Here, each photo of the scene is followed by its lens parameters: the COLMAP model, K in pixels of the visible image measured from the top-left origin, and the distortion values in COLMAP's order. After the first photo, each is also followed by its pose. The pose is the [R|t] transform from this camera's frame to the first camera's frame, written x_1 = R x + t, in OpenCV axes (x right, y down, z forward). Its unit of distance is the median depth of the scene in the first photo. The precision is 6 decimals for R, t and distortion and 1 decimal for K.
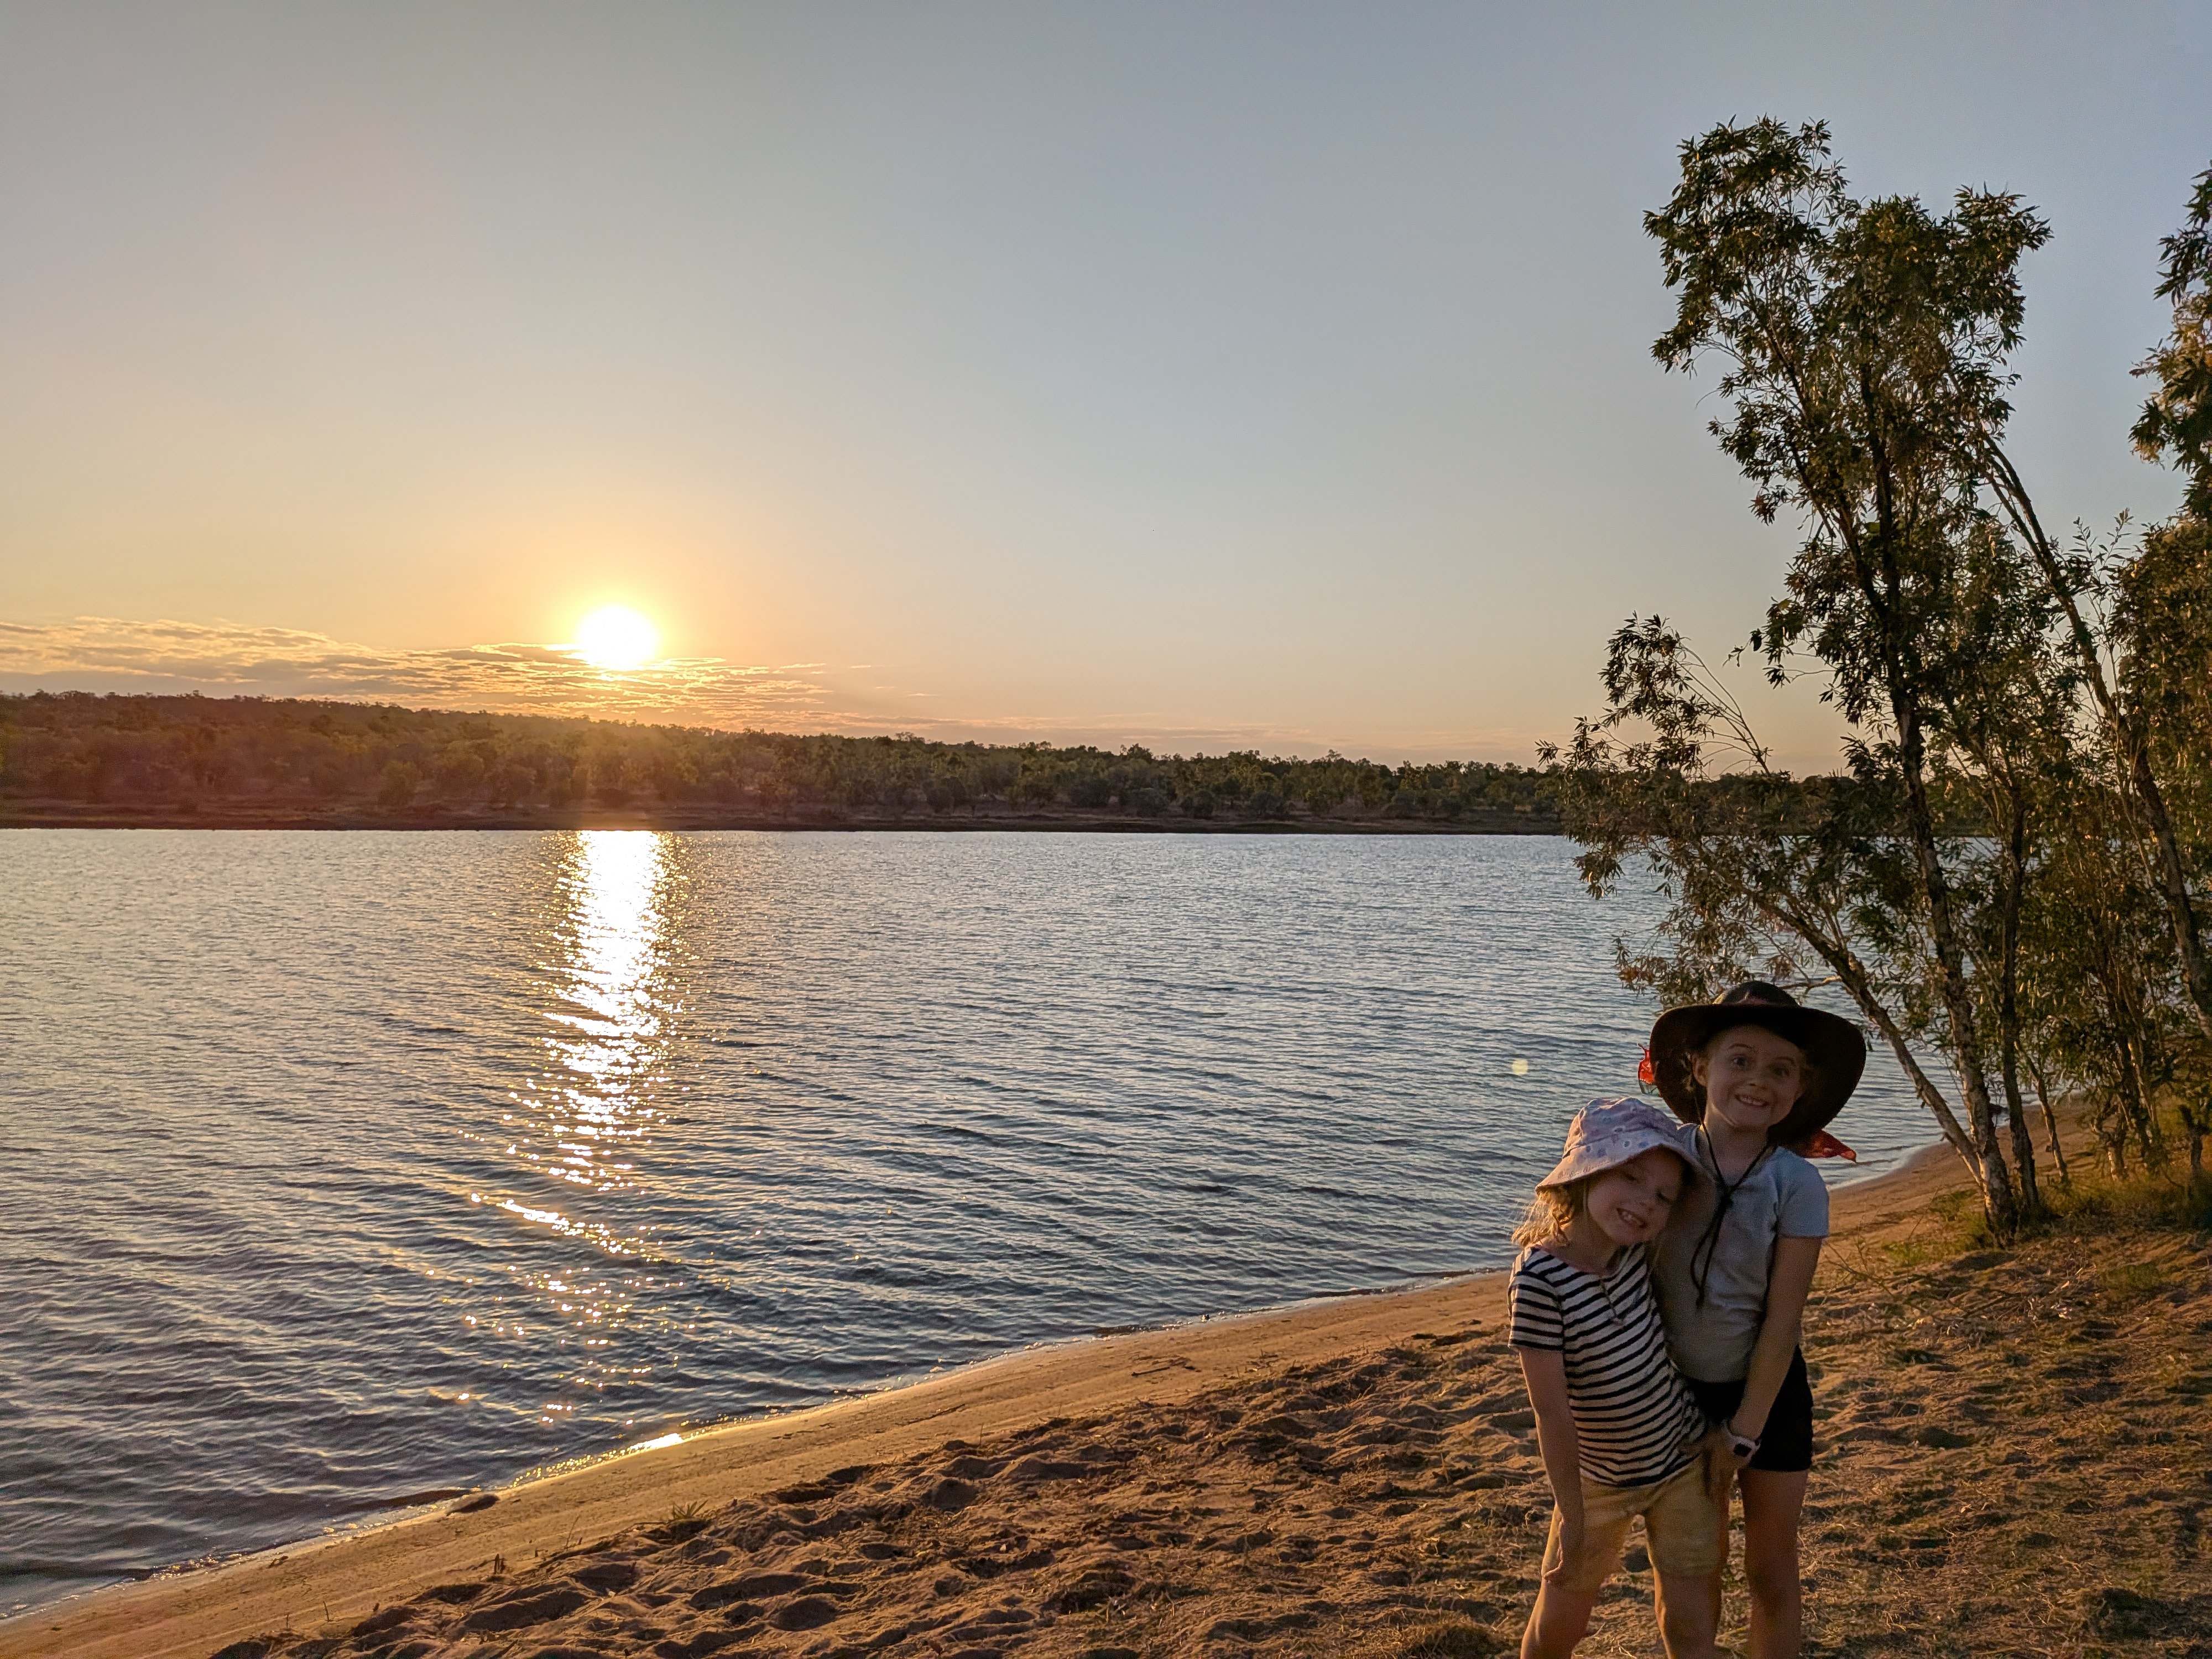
lens RADIAL K [[1657.0, 0, 1083.7], [0, 1657.0, 841.9], [0, 0, 1]] dist [0.025398, -0.043715]
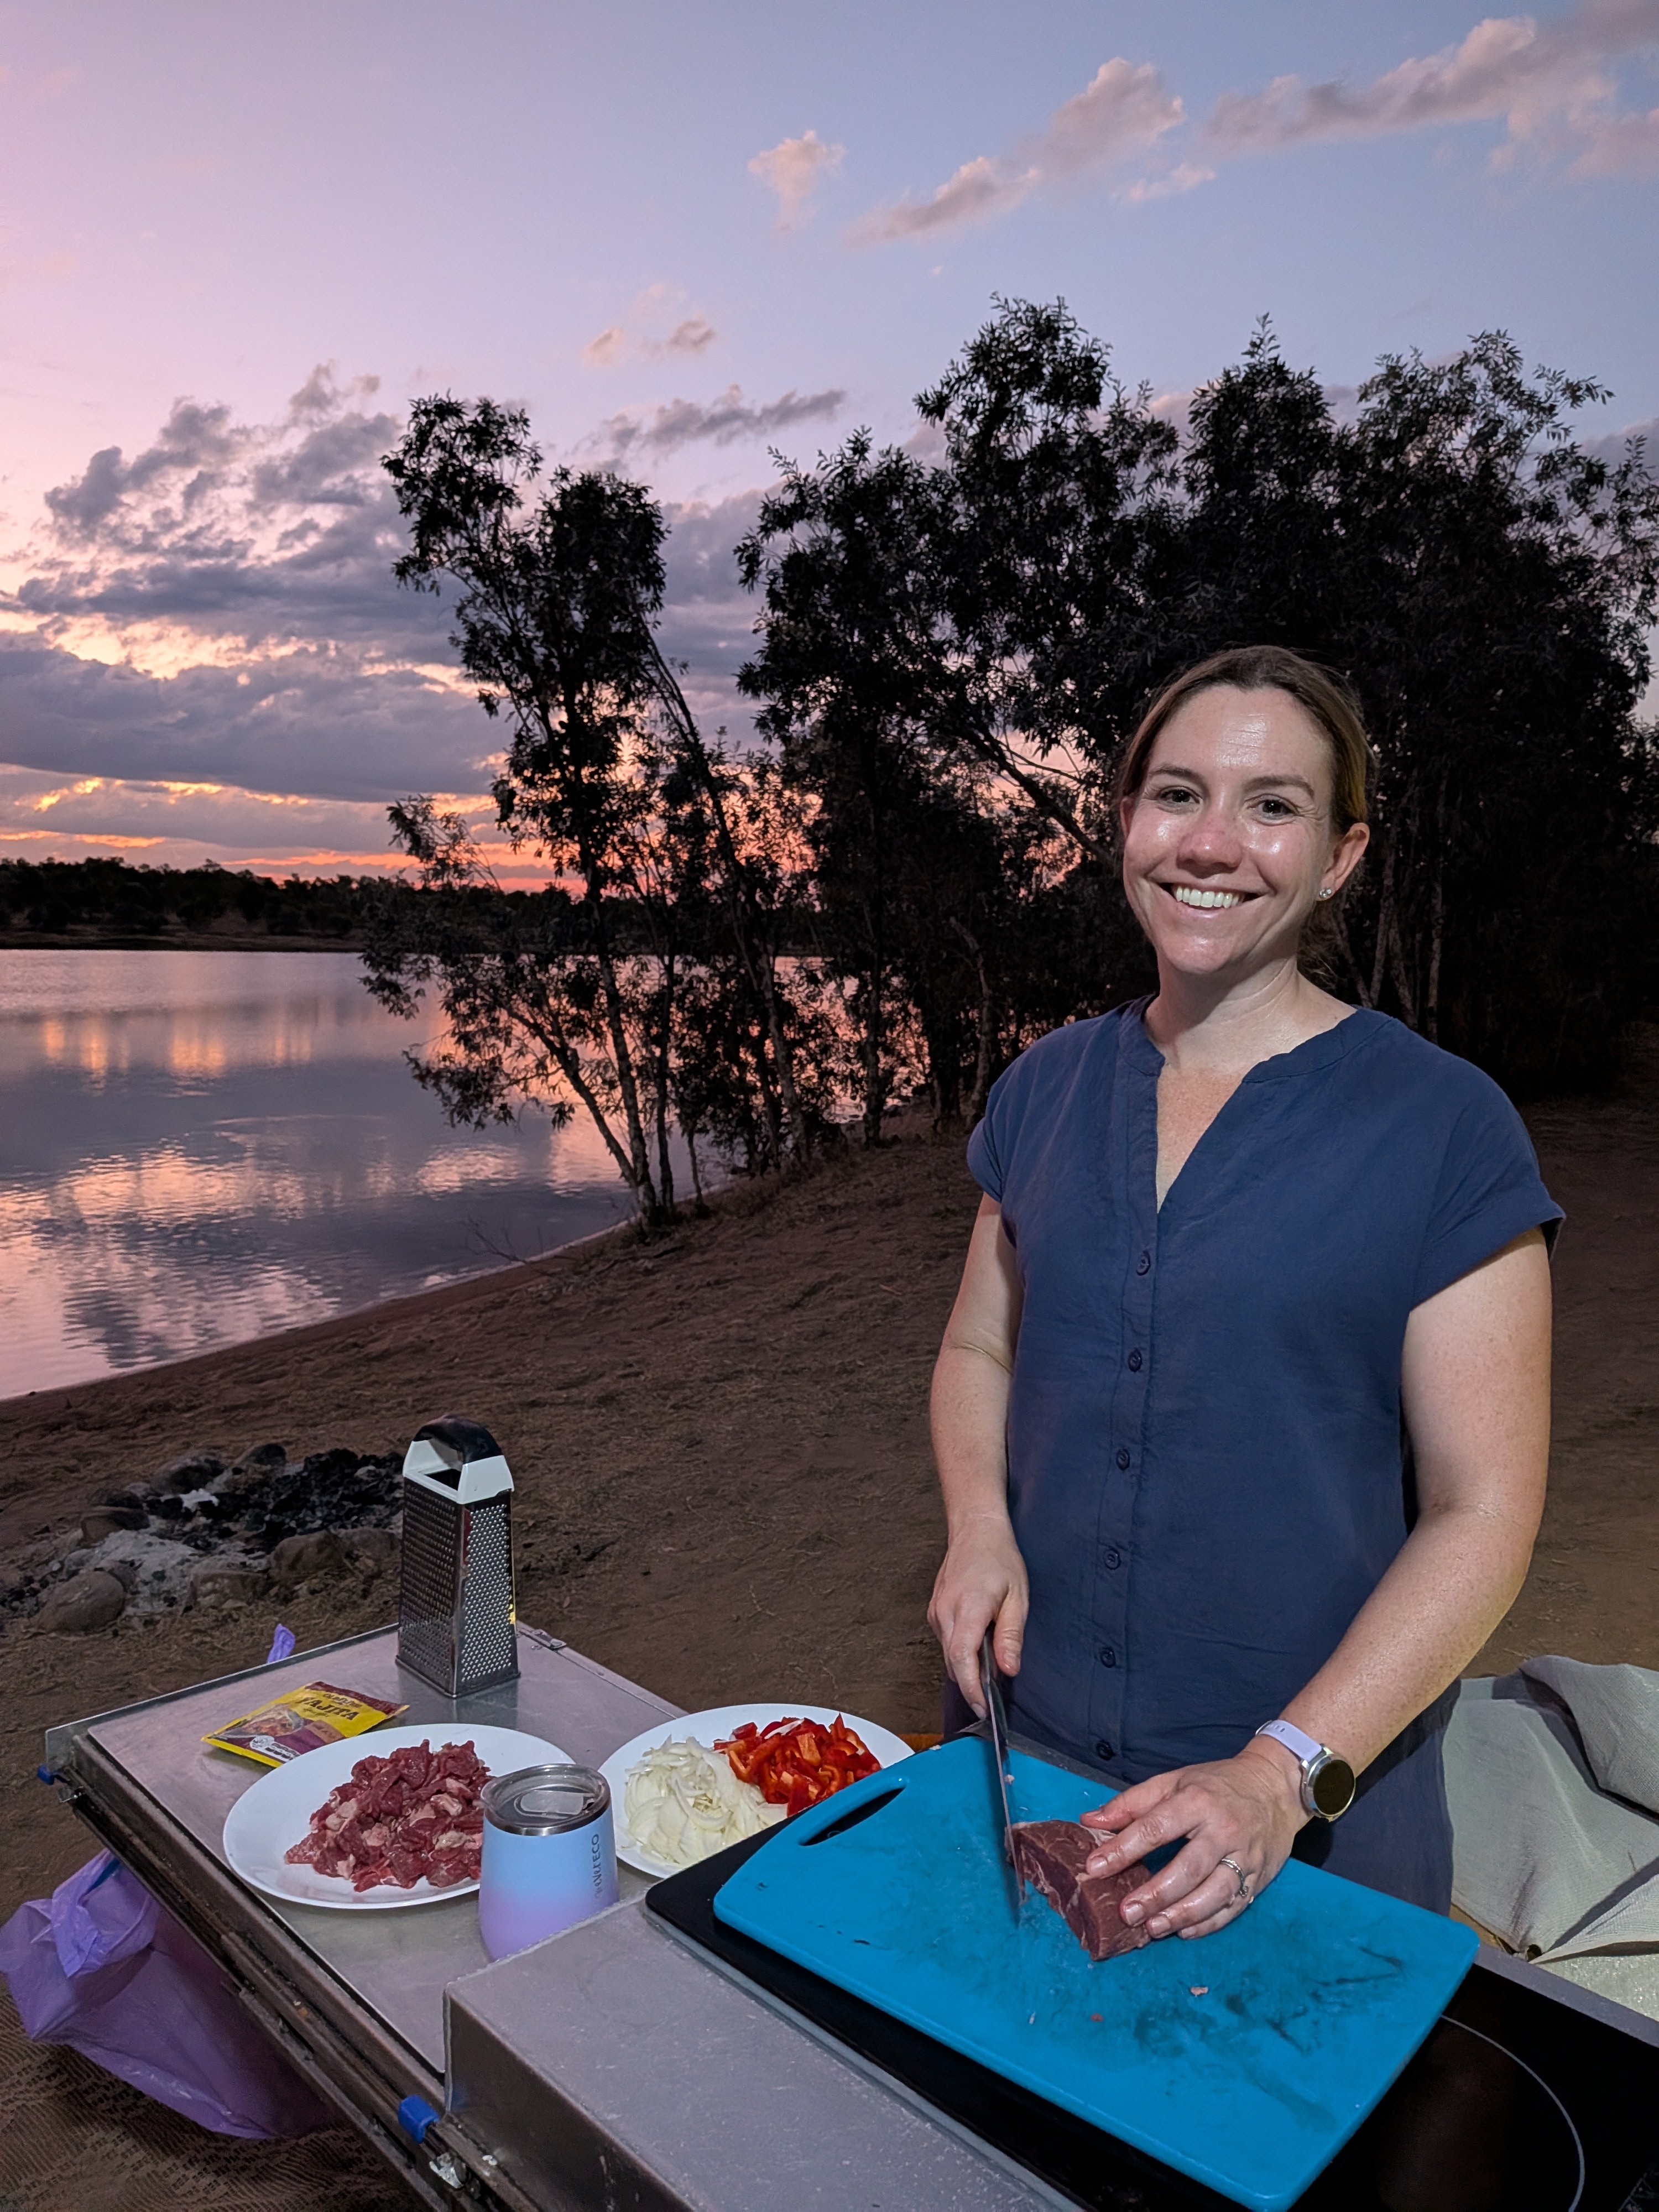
lens RADIAL K [[1657.0, 0, 903.1], [0, 1657.0, 1117.8], [0, 0, 1]] dist [0.025398, -0.043715]
pose [[0.858028, -0.046688, 0.511476, 0.011993], [-0.002044, 0.995542, 0.094302, -0.002919], [-0.513598, -0.081959, 0.854108, -0.295568]]
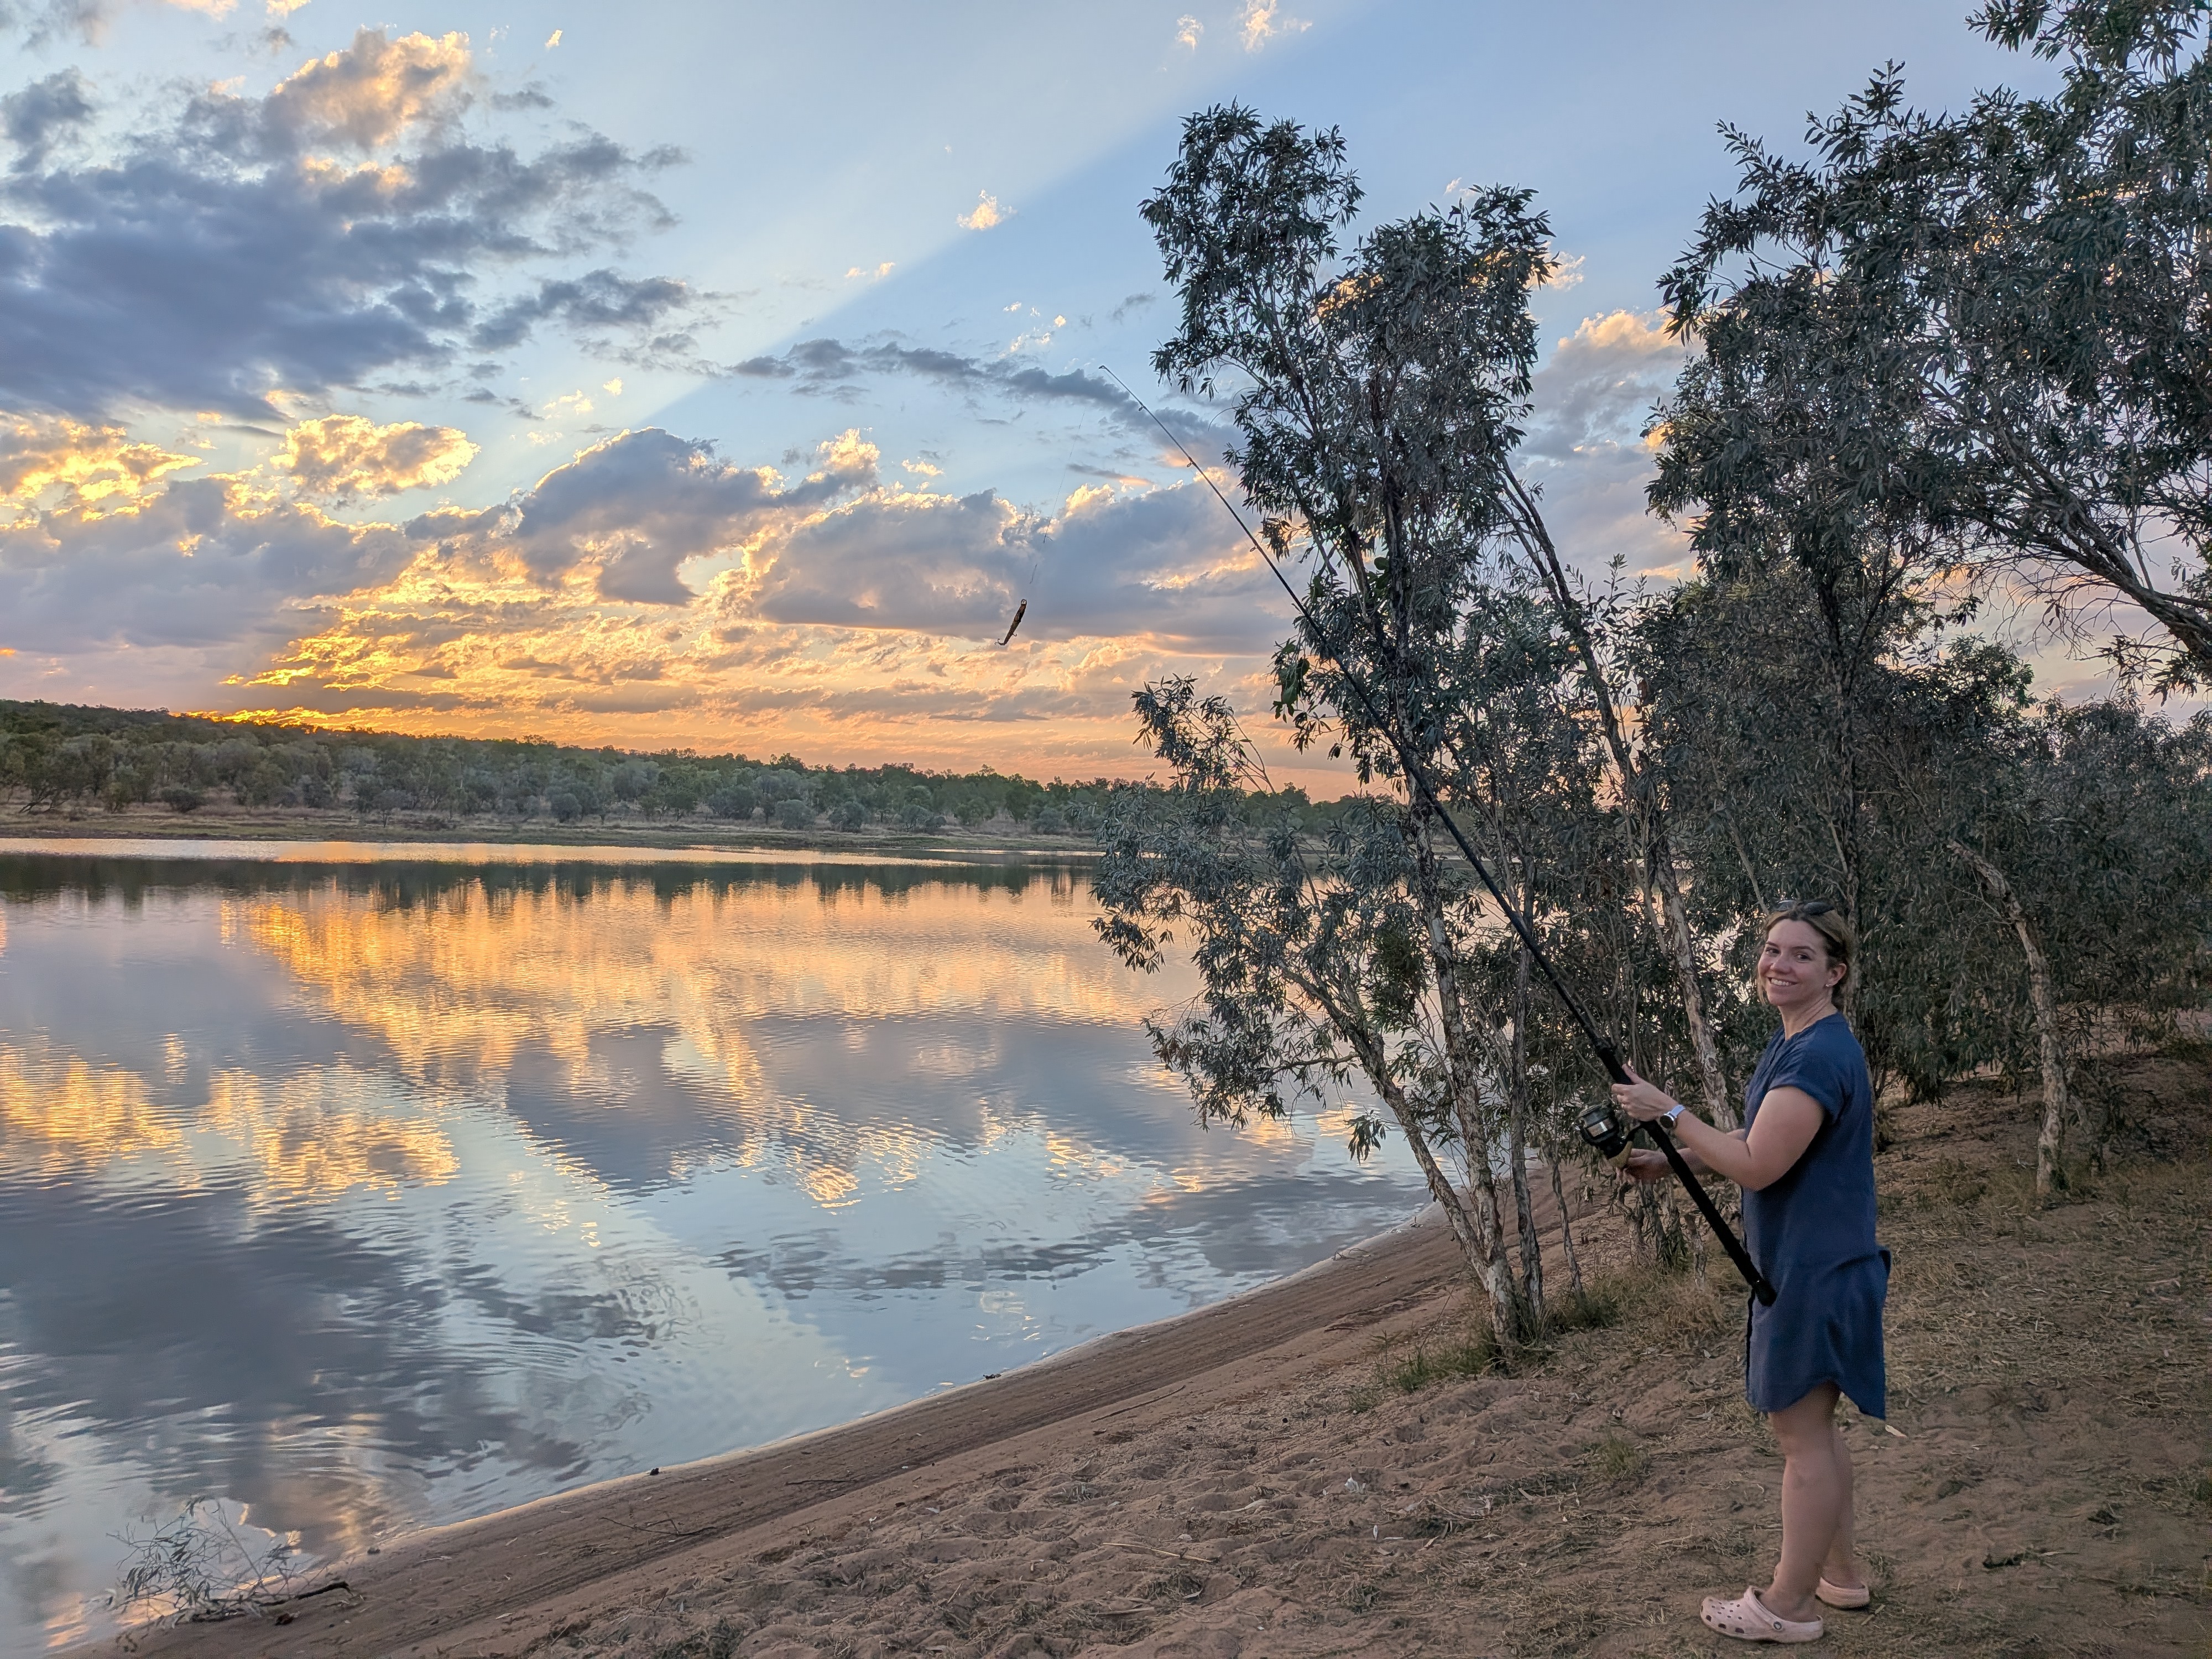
lens RADIAL K [[1657.0, 0, 1100.7], [0, 1657.0, 833.4], [0, 0, 1]] dist [0.025398, -0.043715]
pose [[0.976487, 0.013440, 0.215158, 0.127706], [-0.010753, 0.999849, -0.013654, -0.028626], [-0.215309, 0.011019, 0.976484, 0.146298]]
